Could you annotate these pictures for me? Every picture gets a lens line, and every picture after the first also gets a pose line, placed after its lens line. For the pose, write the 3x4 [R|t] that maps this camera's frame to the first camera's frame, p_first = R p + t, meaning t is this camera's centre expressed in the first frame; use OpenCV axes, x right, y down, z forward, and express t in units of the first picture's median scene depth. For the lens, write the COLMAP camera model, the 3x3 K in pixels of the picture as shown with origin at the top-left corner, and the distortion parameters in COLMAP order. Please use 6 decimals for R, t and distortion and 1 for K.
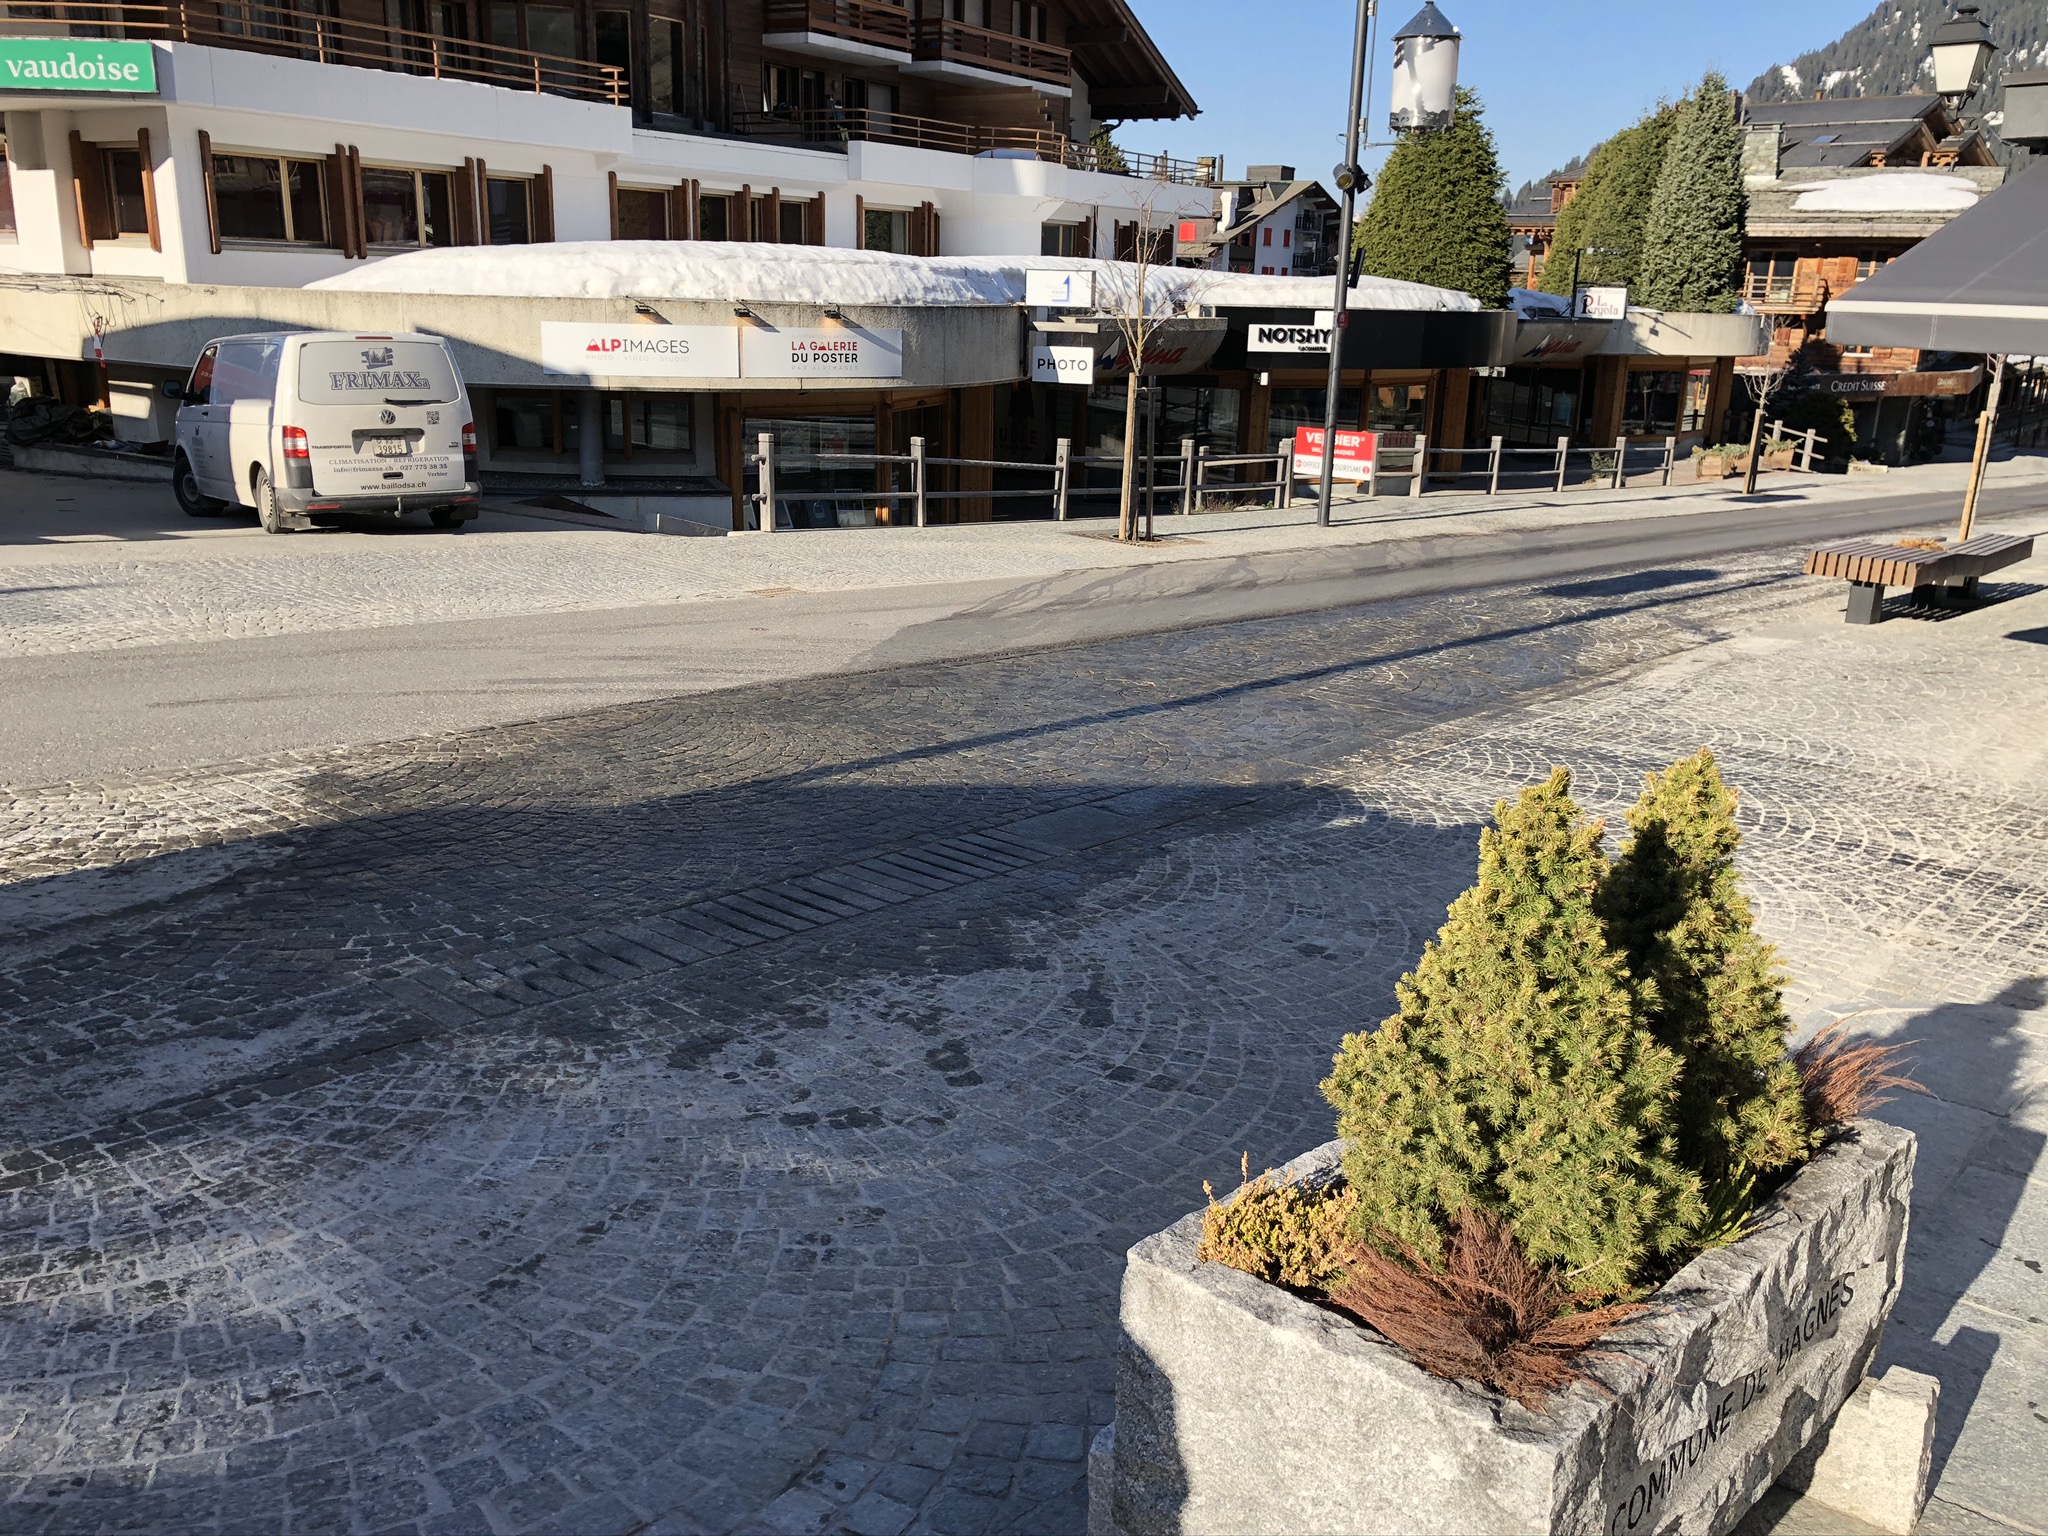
lens RADIAL K [[1756.1, 0, 1024.0], [0, 1756.1, 768.0], [0, 0, 1]] dist [0.001197, 0.014735]
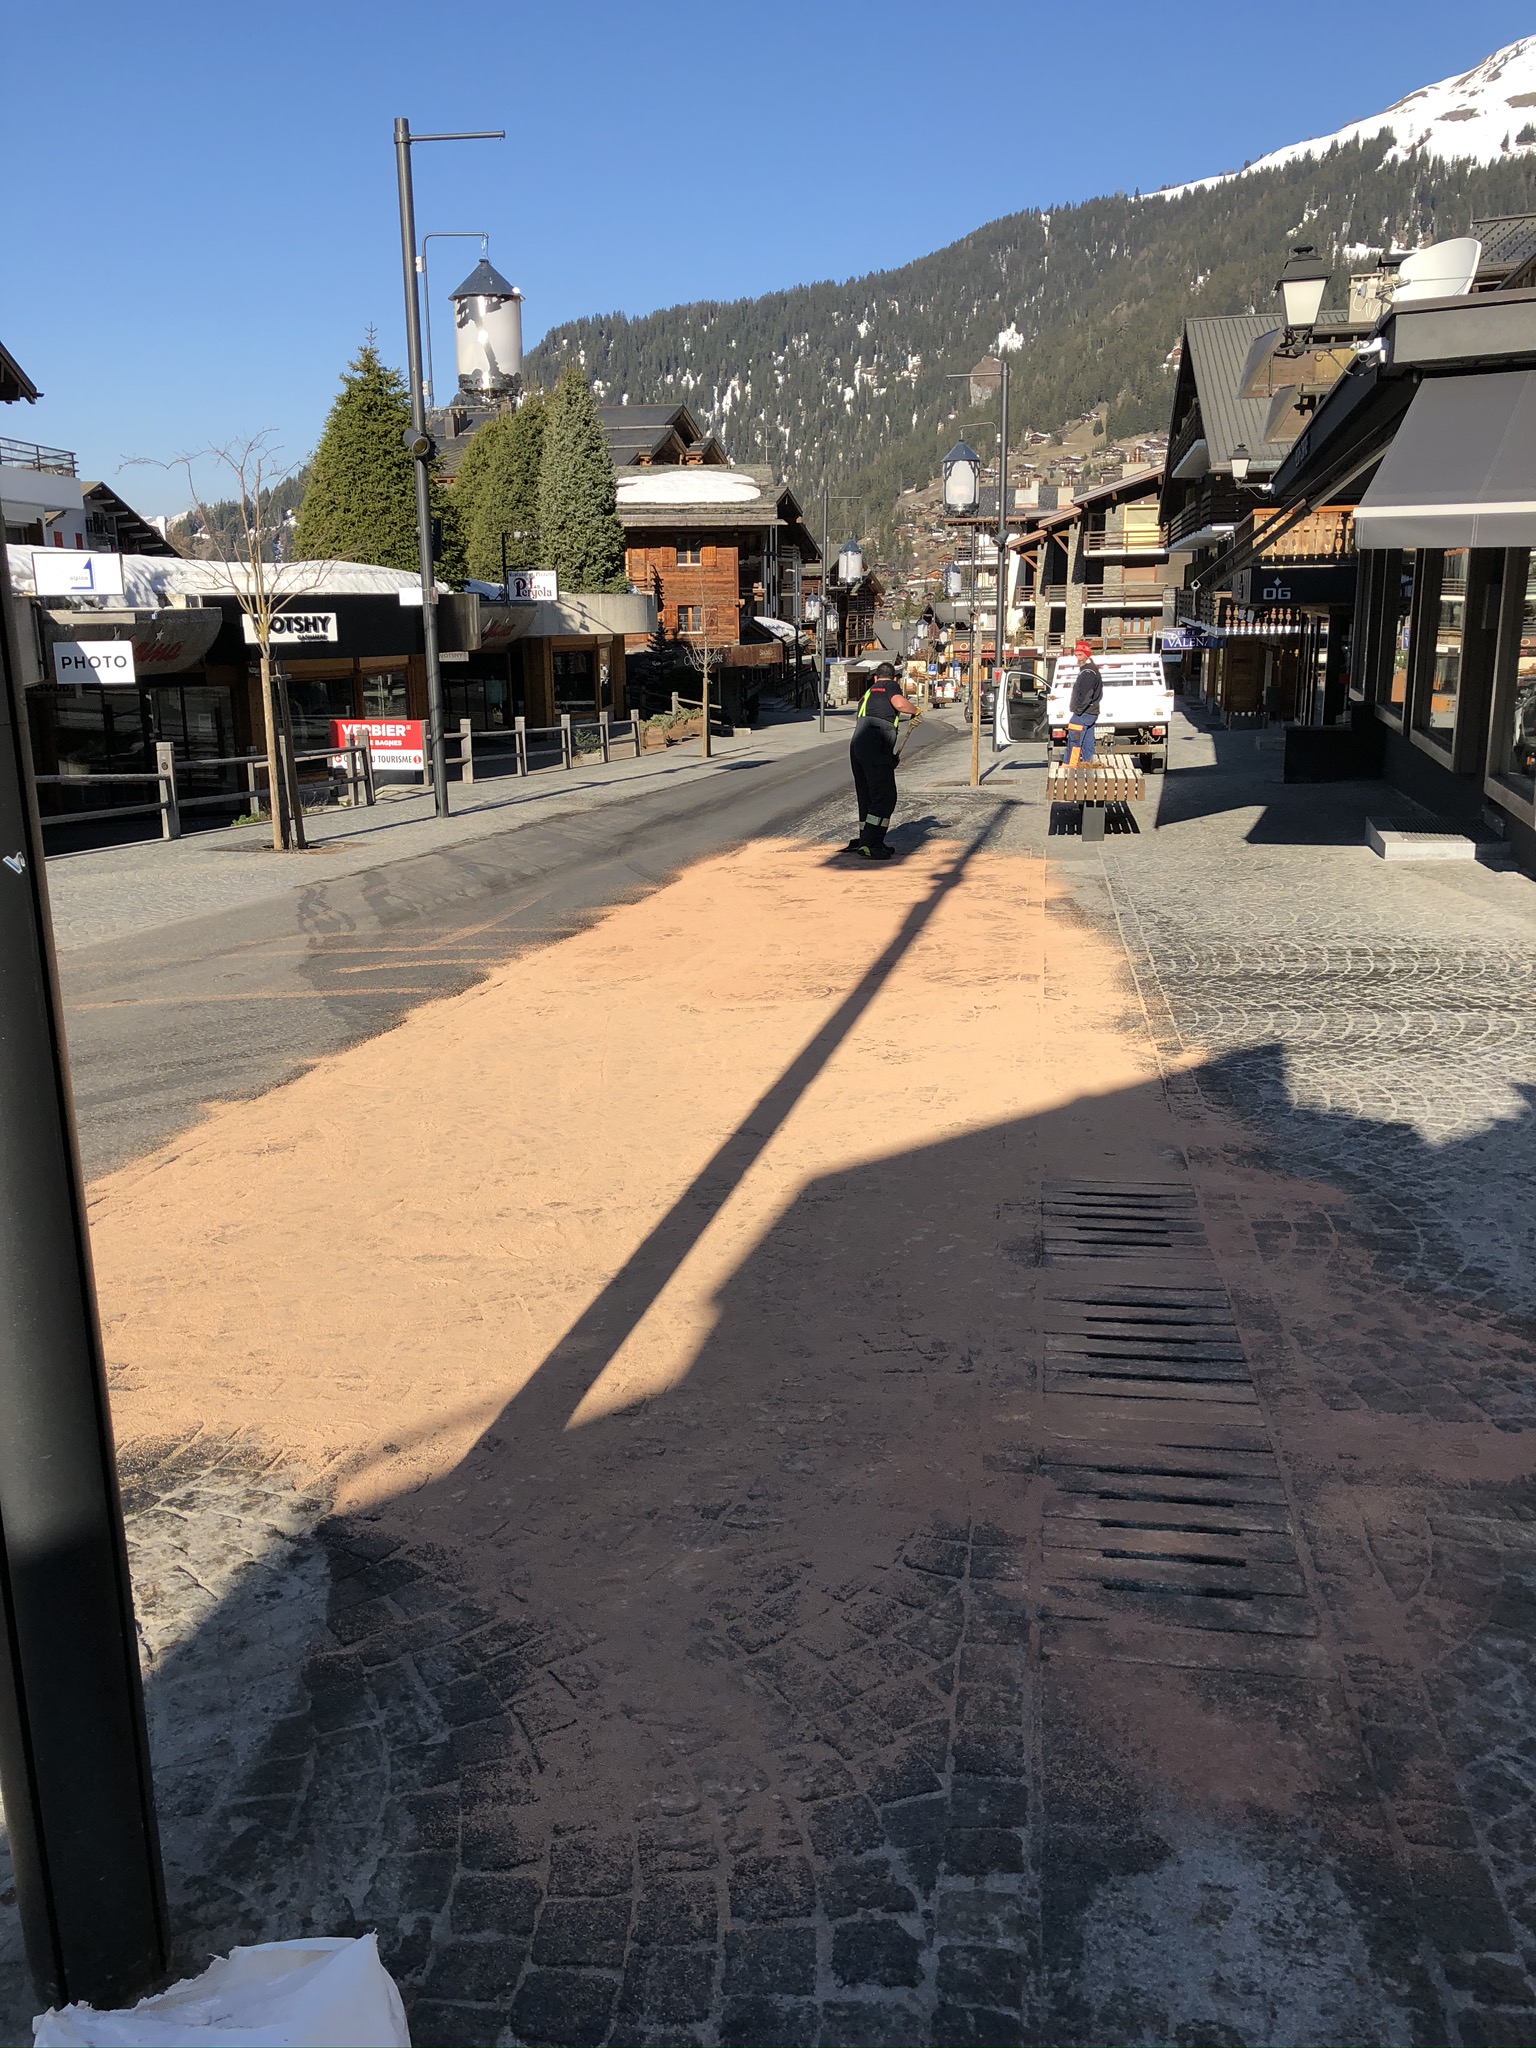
lens RADIAL K [[1756.1, 0, 768.8], [0, 1756.1, 1006.1], [0, 0, 1]] dist [0.001197, 0.014735]
pose [[0.860154, -0.149716, 0.487565, -0.083469], [0.167176, 0.985896, 0.007809, -0.009920], [-0.481858, 0.074792, 0.873052, 0.064586]]
